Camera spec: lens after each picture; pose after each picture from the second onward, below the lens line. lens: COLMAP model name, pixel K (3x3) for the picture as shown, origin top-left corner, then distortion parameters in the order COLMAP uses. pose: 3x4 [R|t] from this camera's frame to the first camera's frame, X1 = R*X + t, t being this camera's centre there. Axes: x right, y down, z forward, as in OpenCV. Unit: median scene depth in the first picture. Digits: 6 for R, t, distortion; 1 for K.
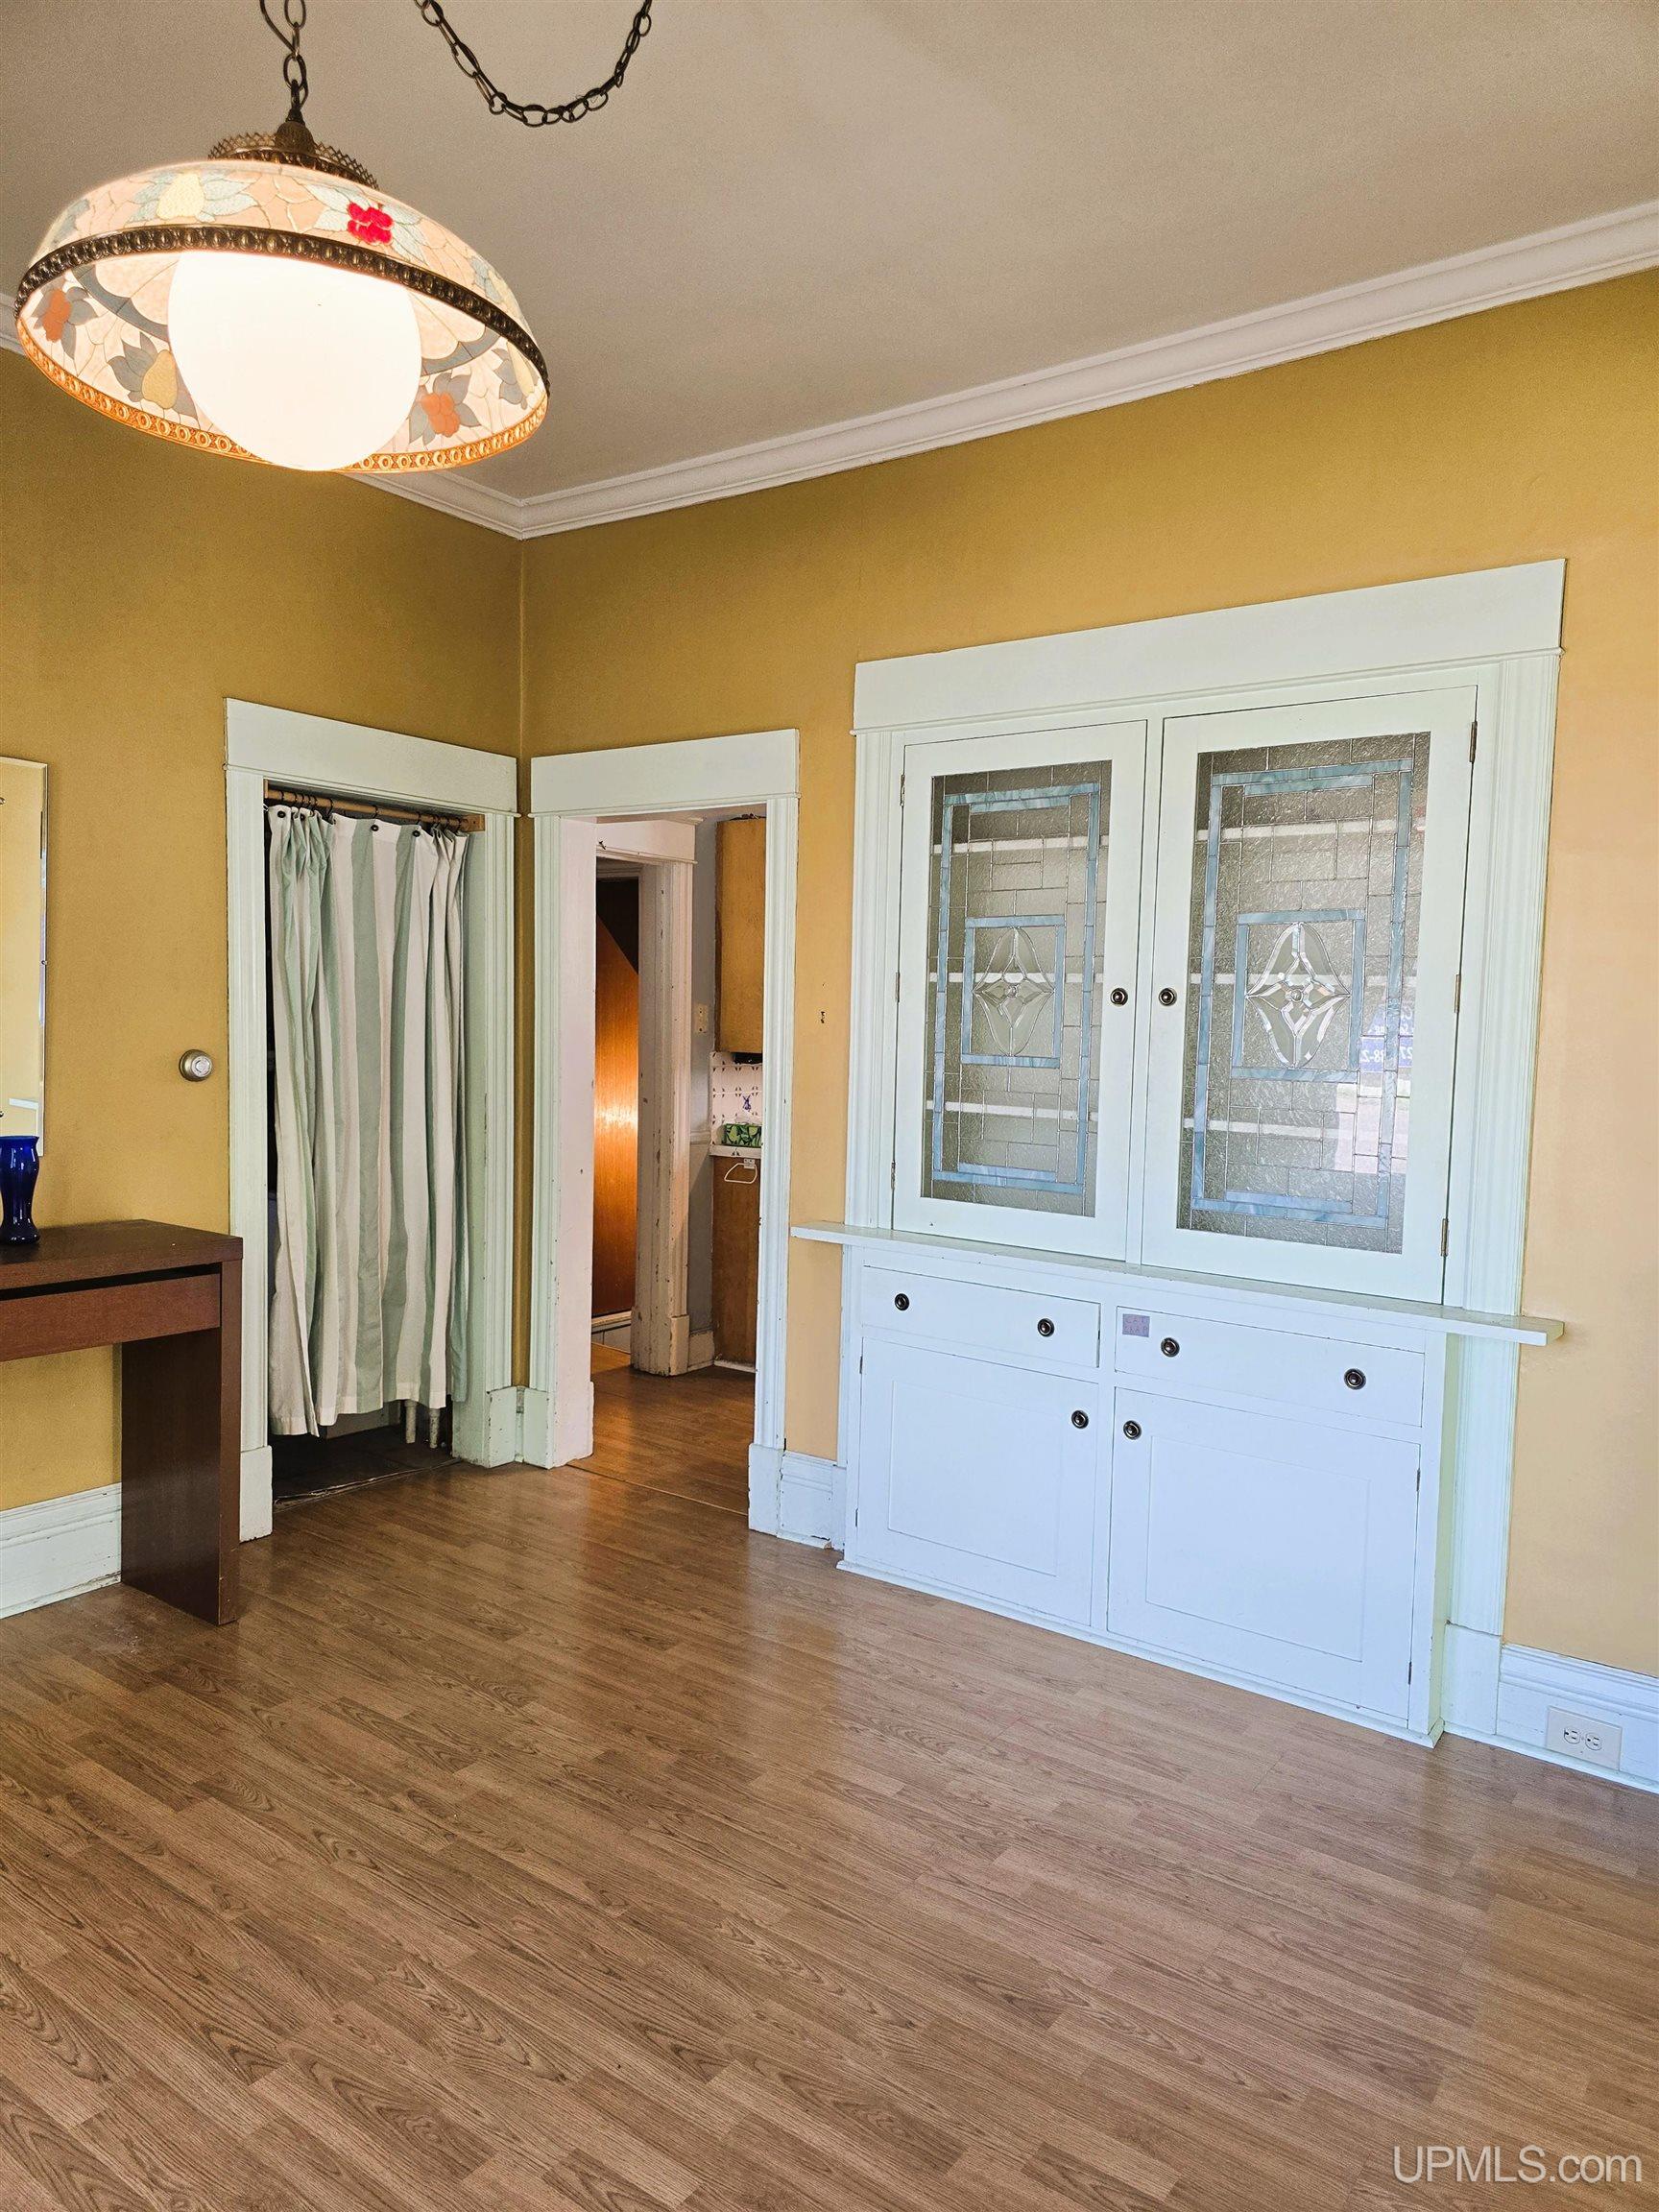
lens RADIAL K [[1497.3, 0, 831.2], [0, 1497.3, 1112.0], [0, 0, 1]] dist [0.040503, -0.035297]
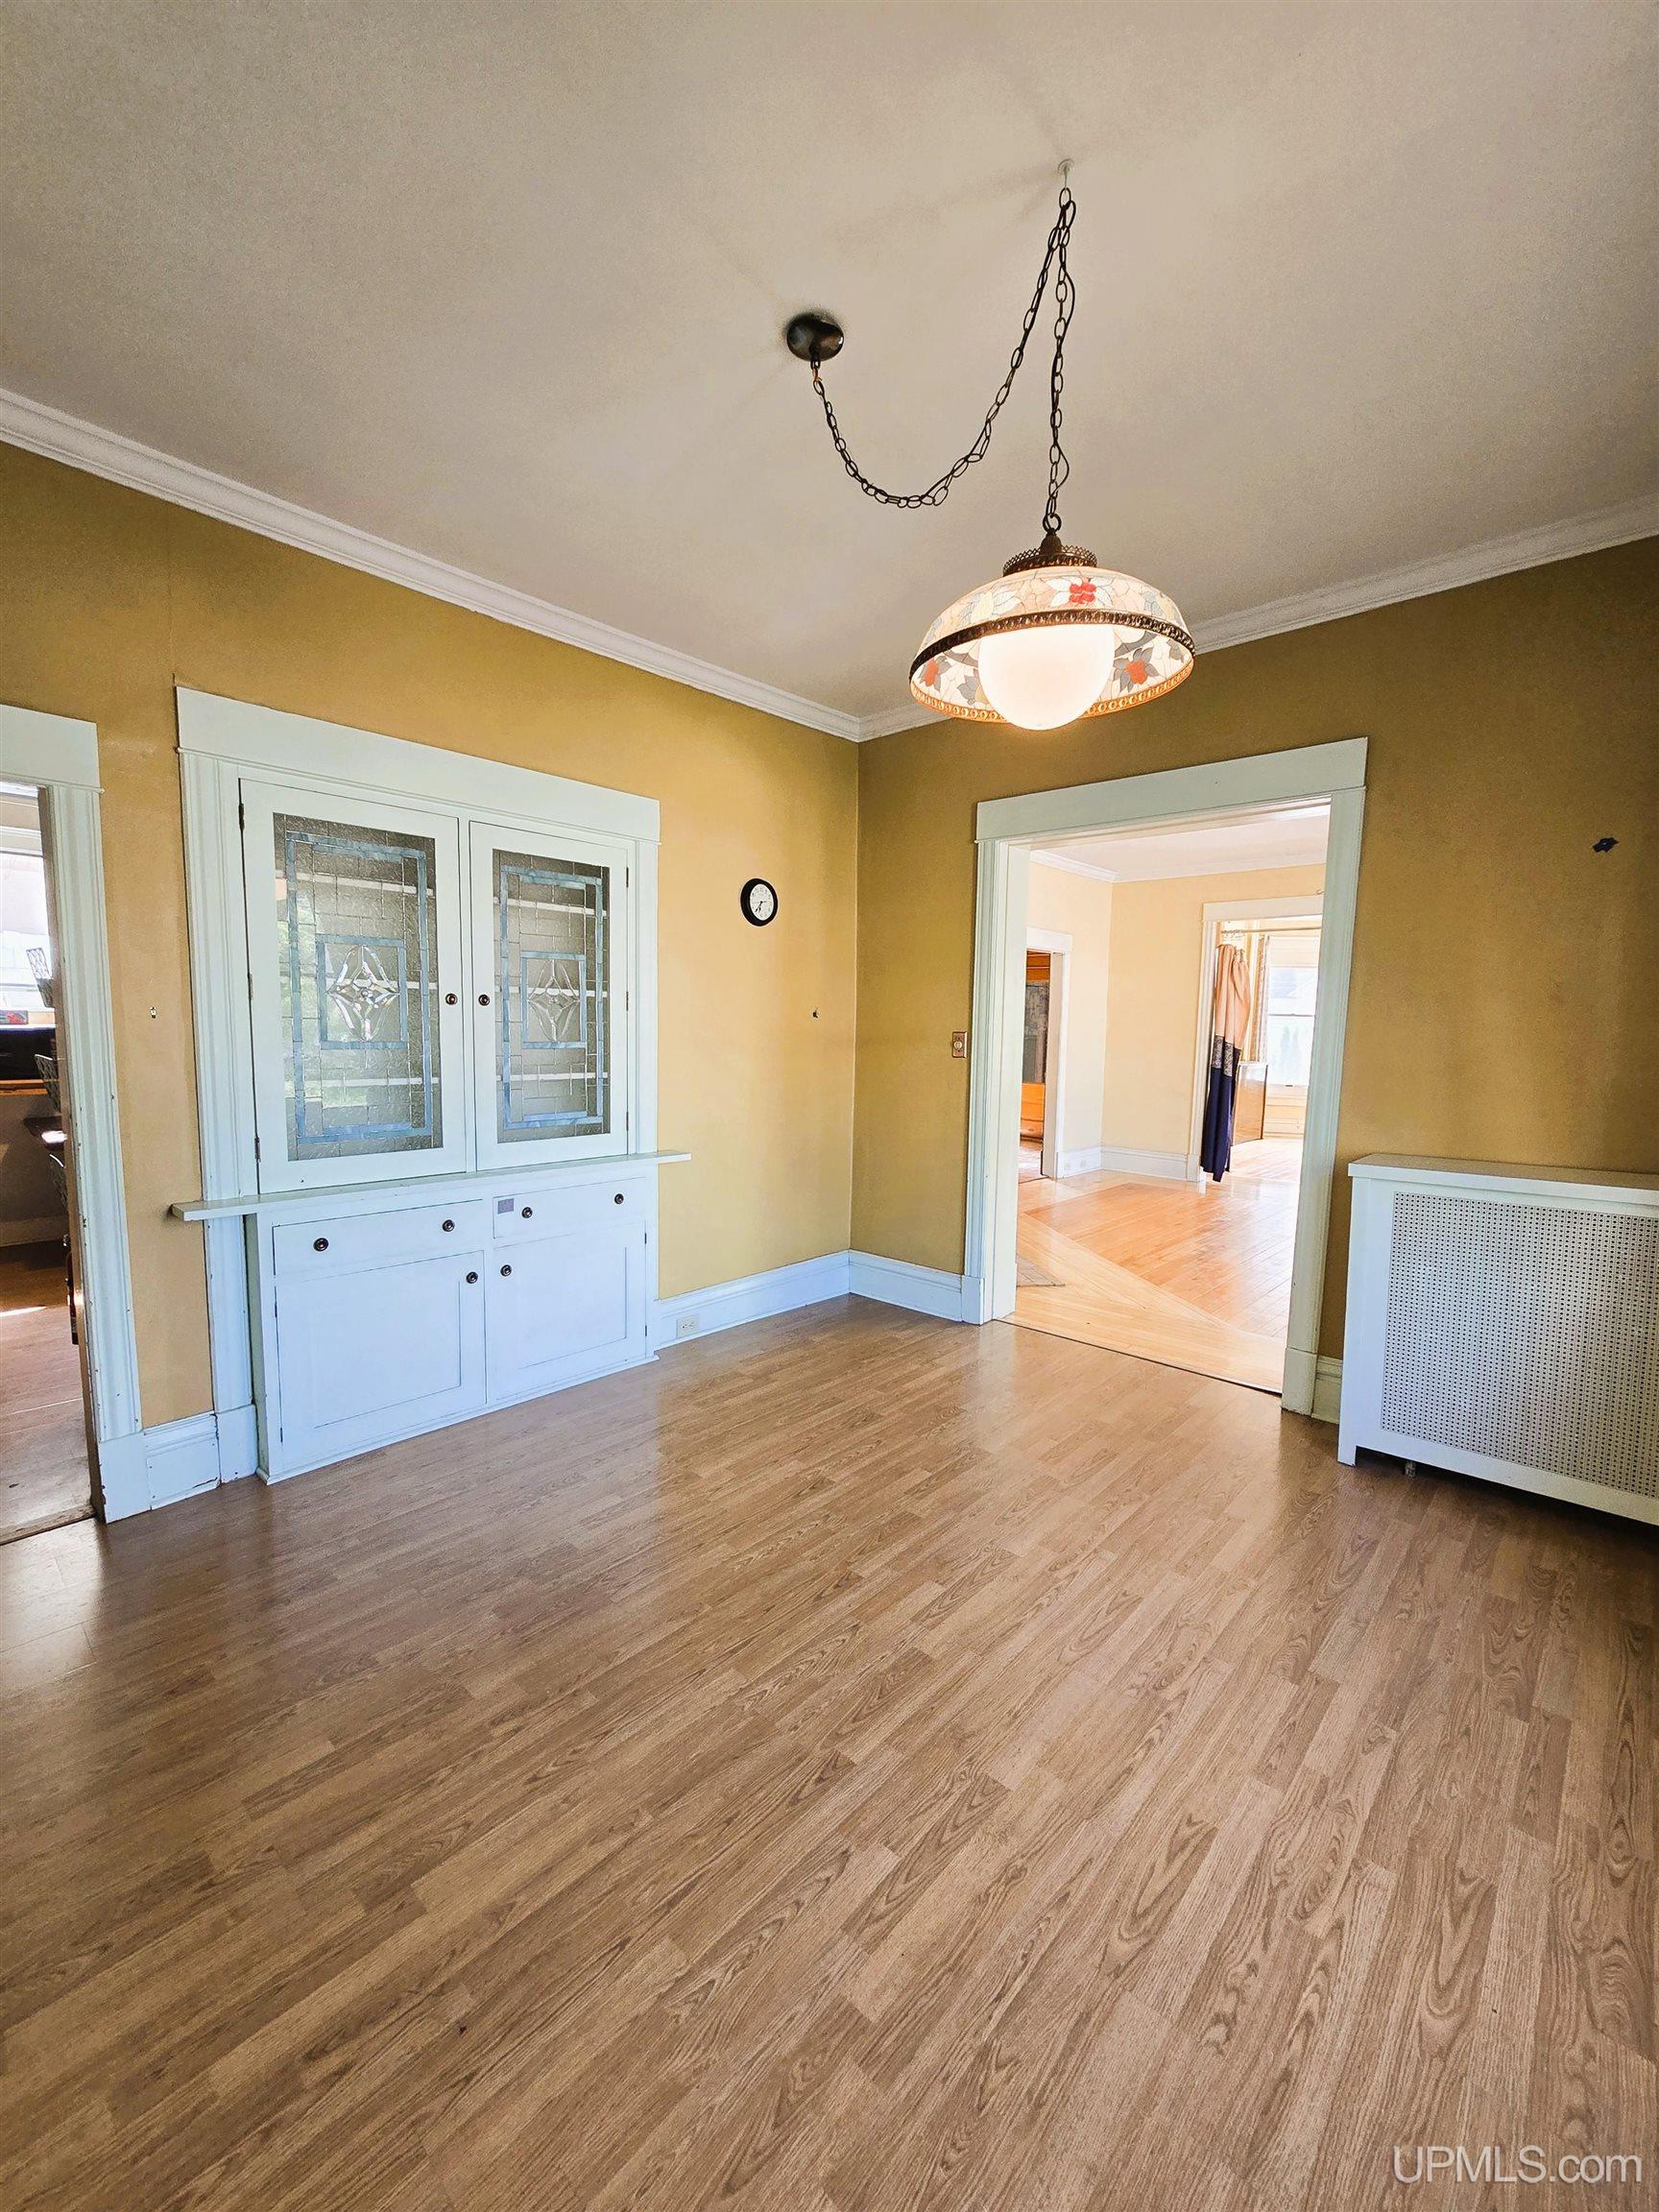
lens RADIAL K [[898.7, 0, 840.3], [0, 898.7, 1107.3], [0, 0, 1]] dist [-0.010438, 0.004048]
pose [[0.102698, -0.115163, 0.988024, -0.838581], [0.052030, 0.992538, 0.110281, -0.059901], [-0.993351, 0.040081, 0.107924, 0.644353]]
